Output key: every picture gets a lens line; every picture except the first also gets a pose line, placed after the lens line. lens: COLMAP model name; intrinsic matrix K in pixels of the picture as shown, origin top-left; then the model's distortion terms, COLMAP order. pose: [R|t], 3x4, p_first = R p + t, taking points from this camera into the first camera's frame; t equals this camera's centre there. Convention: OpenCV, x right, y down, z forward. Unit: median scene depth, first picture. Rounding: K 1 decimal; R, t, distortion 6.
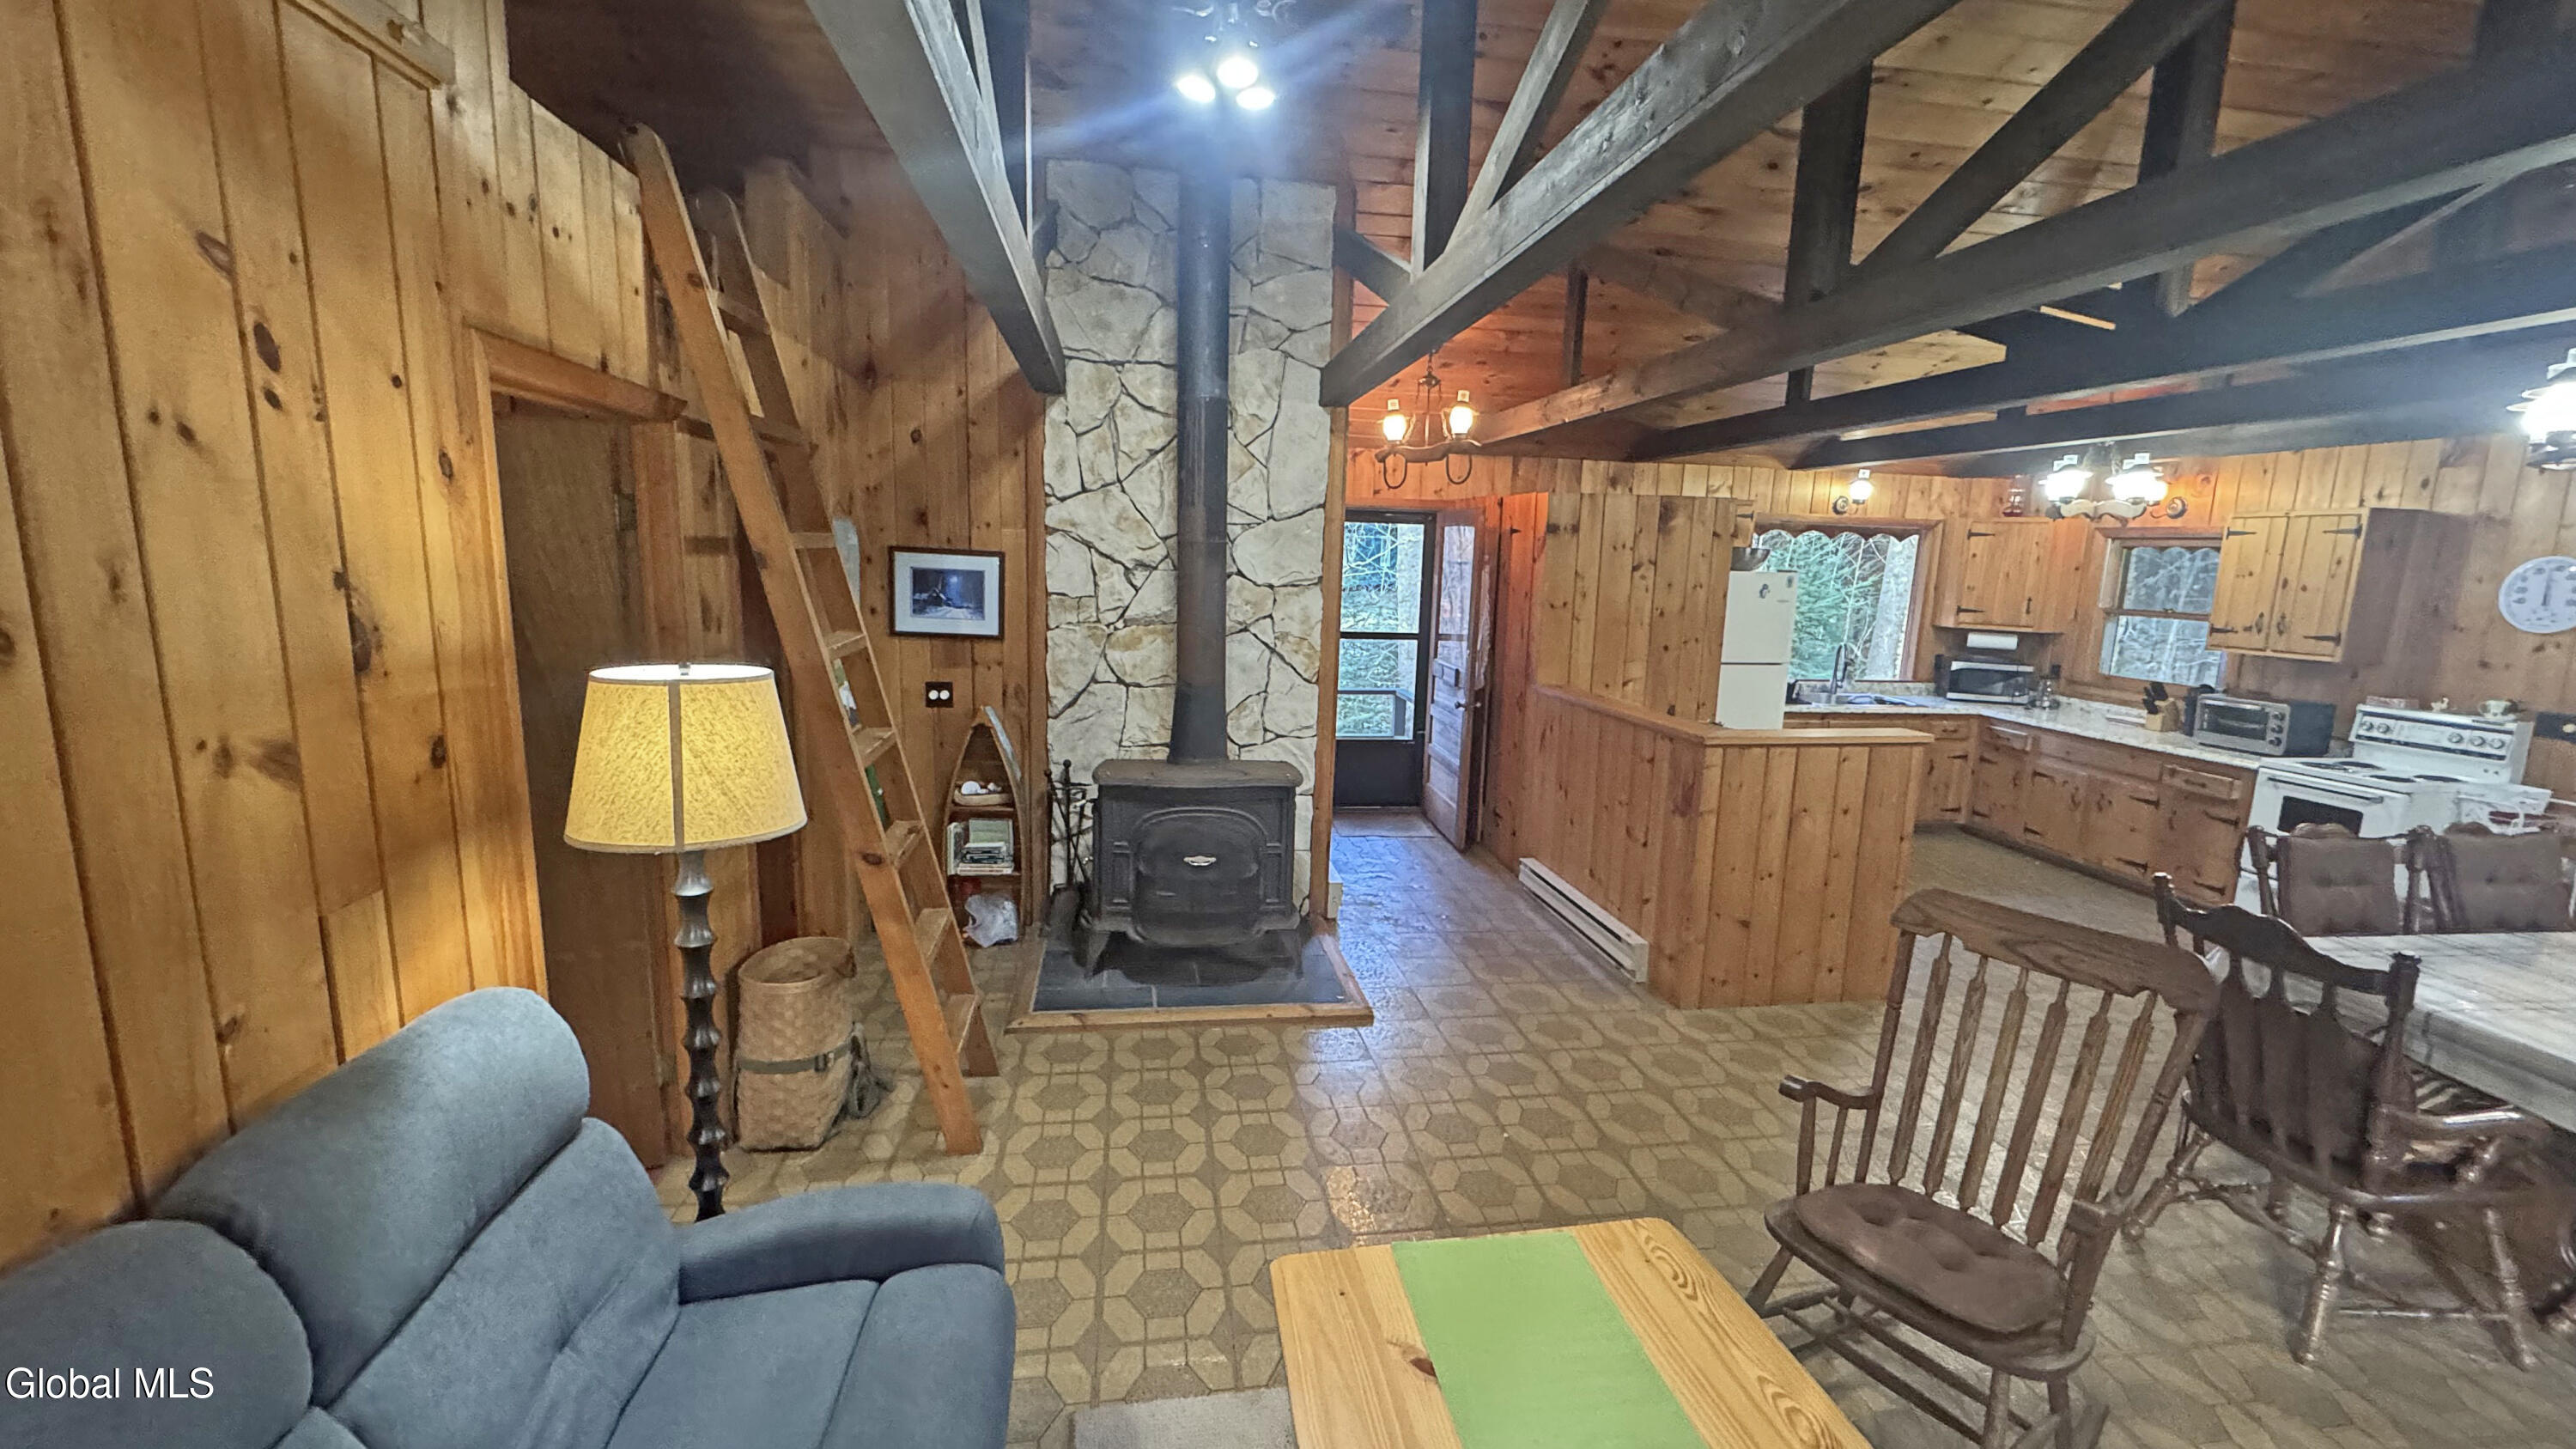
lens RADIAL K [[1025.4, 0, 1287.9], [0, 1025.4, 724.2], [0, 0, 1]] dist [-0.001647, 0.000248]
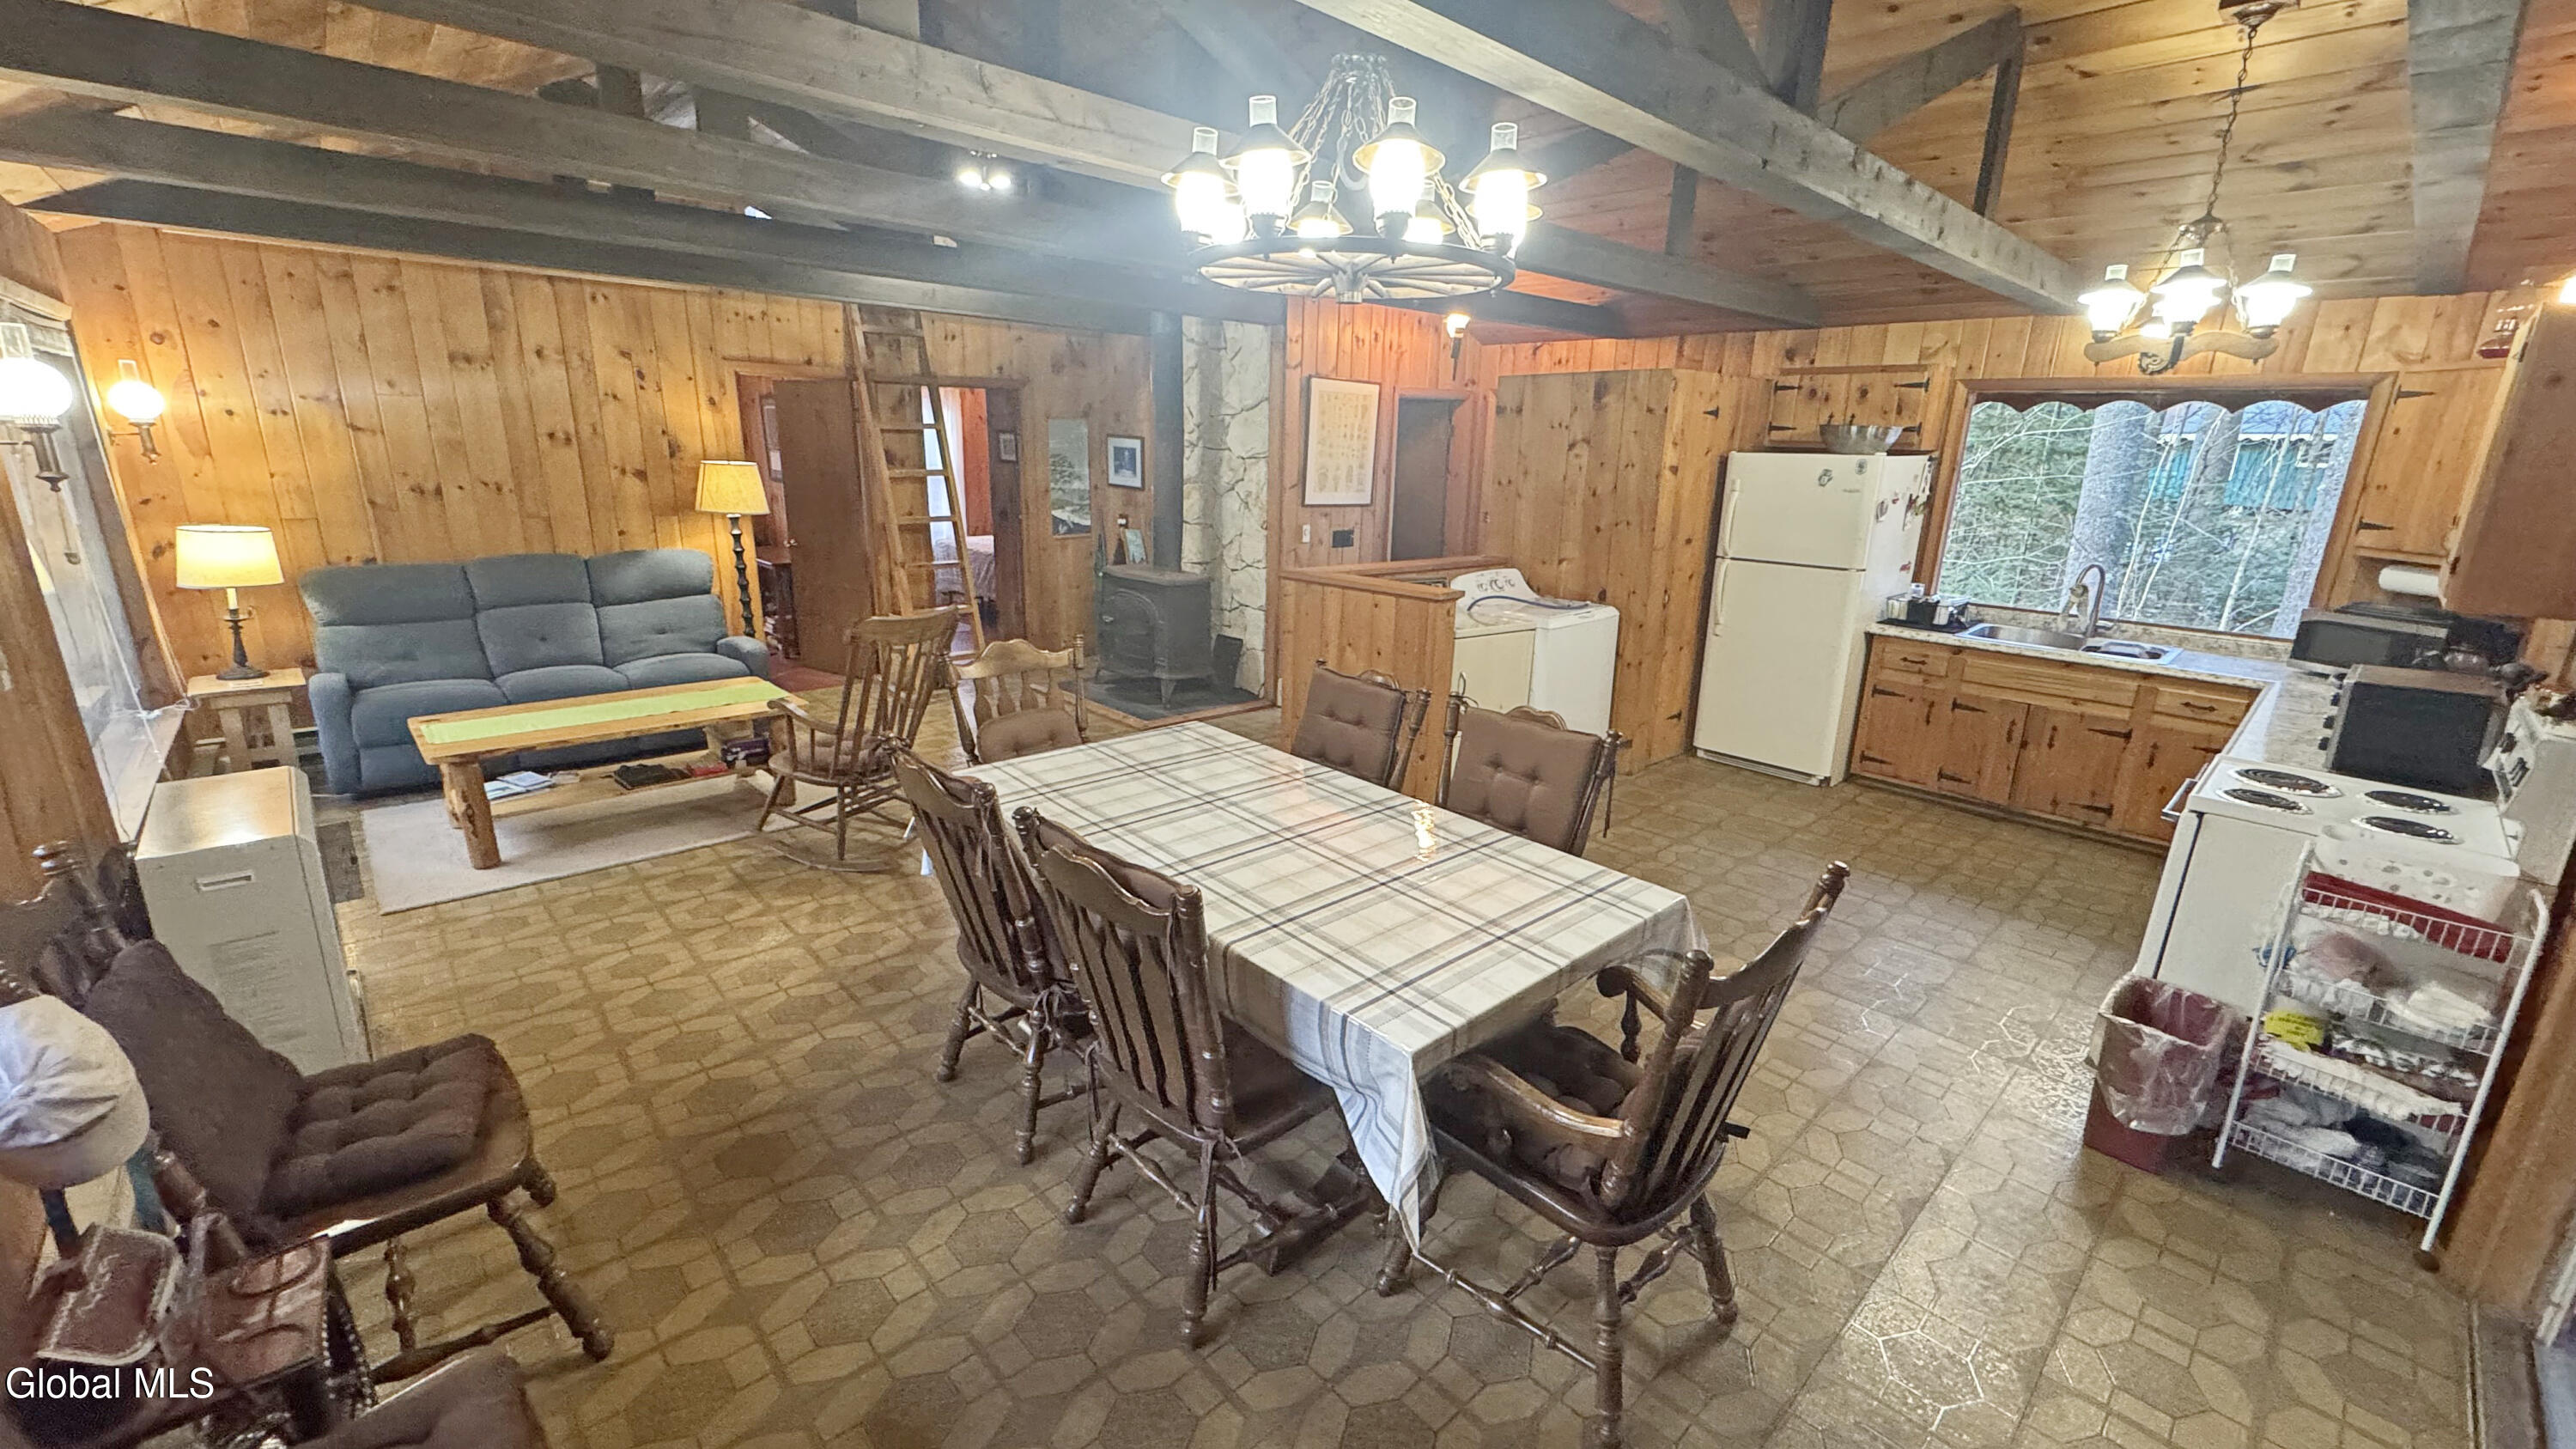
lens RADIAL K [[1025.4, 0, 1286.2], [0, 1025.4, 718.4], [0, 0, 1]] dist [-0.001647, 0.000248]
pose [[0.563312, 0.202485, -0.801049, 1.369927], [-0.145732, 0.978656, 0.144898, 0.006342], [0.813291, 0.035116, 0.580797, 0.249108]]
